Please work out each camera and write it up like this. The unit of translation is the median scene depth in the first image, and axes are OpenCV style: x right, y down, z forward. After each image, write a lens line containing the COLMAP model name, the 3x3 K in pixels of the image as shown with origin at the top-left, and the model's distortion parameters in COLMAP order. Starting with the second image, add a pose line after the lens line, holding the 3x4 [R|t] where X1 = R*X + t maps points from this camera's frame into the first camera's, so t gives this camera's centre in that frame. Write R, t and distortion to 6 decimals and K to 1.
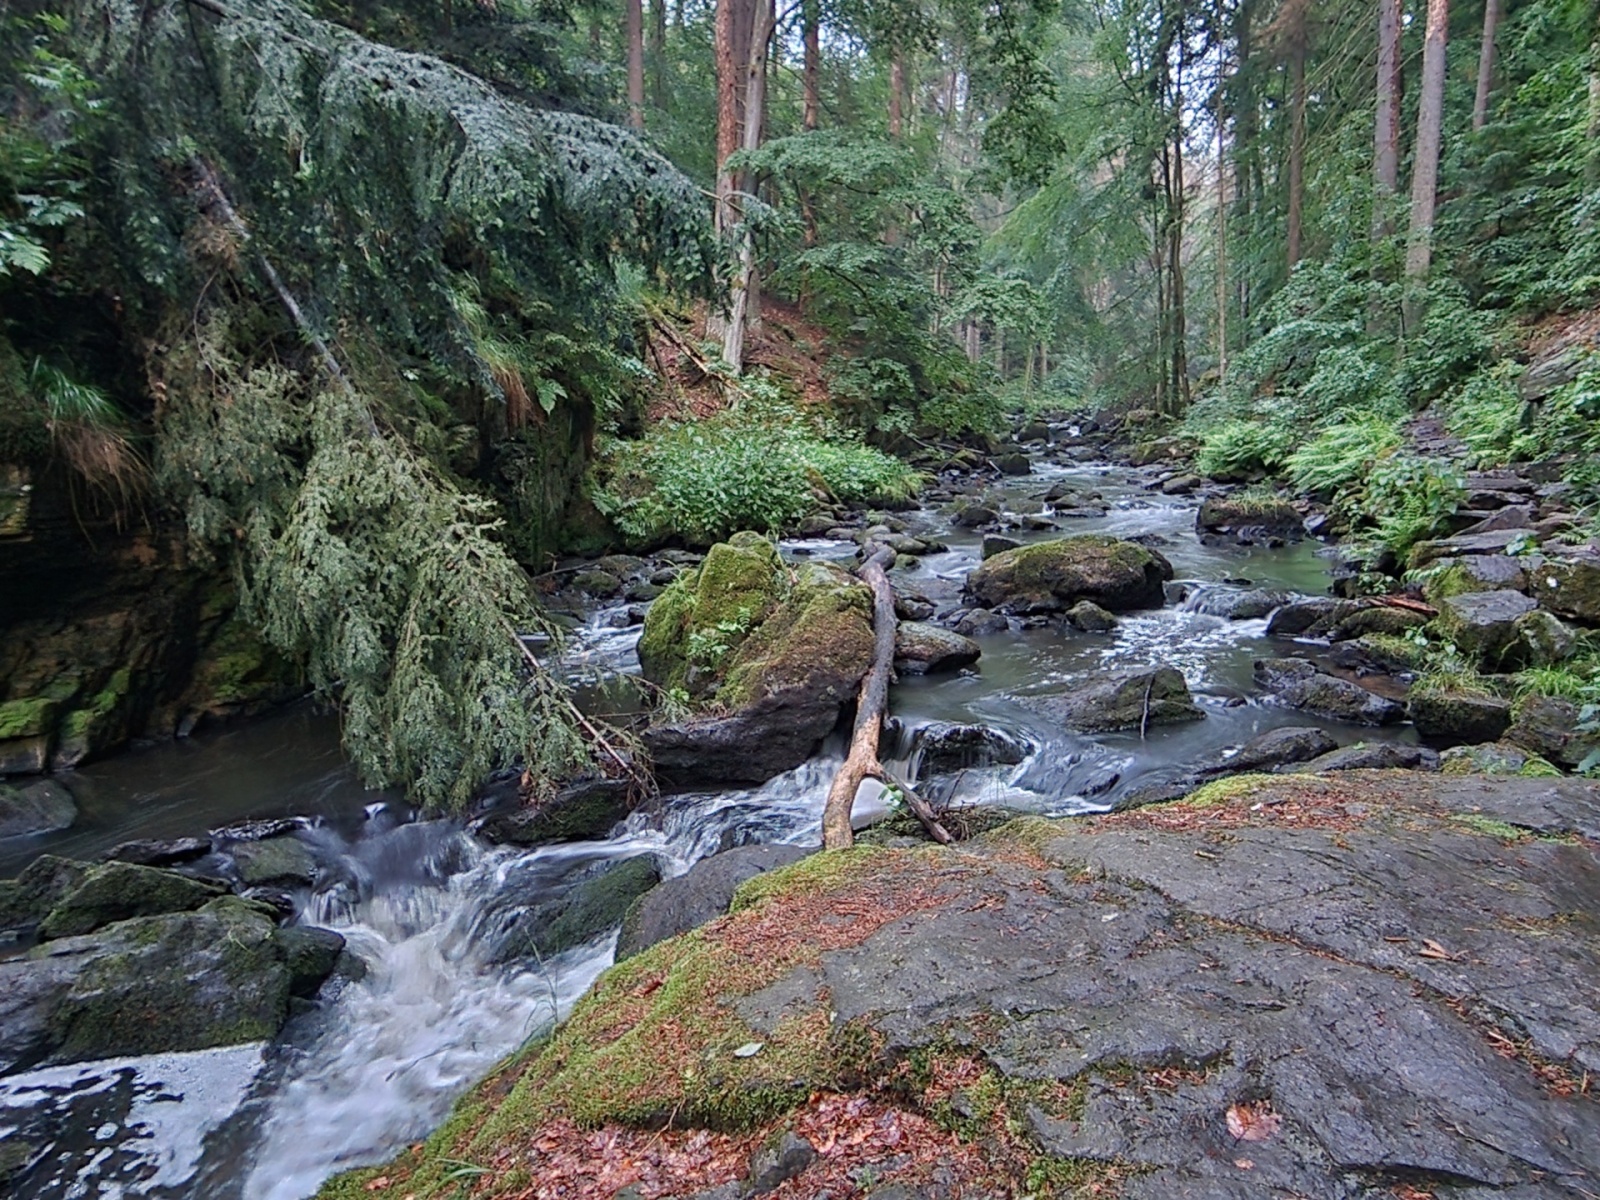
lens RADIAL K [[641.0, 0, 793.3], [0, 641.0, 597.8], [0, 0, 1]] dist [-0.003746, -0.000083]
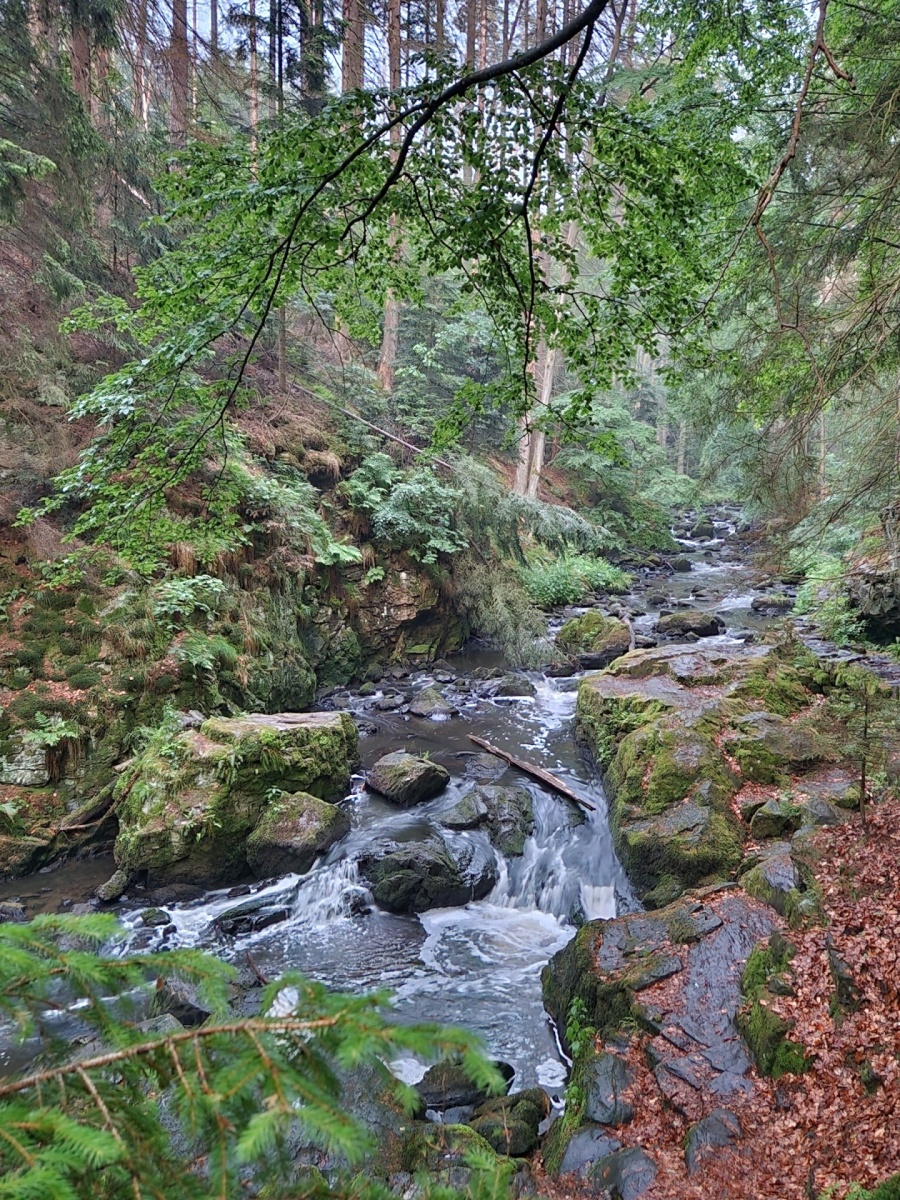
lens RADIAL K [[805.2, 0, 451.2], [0, 805.2, 598.3], [0, 0, 1]] dist [0.012293, 0.001293]
pose [[0.999343, 0.030836, 0.019064, -0.502706], [-0.029071, 0.995802, -0.086800, 0.136388], [-0.021660, 0.086188, 0.996043, -1.837994]]
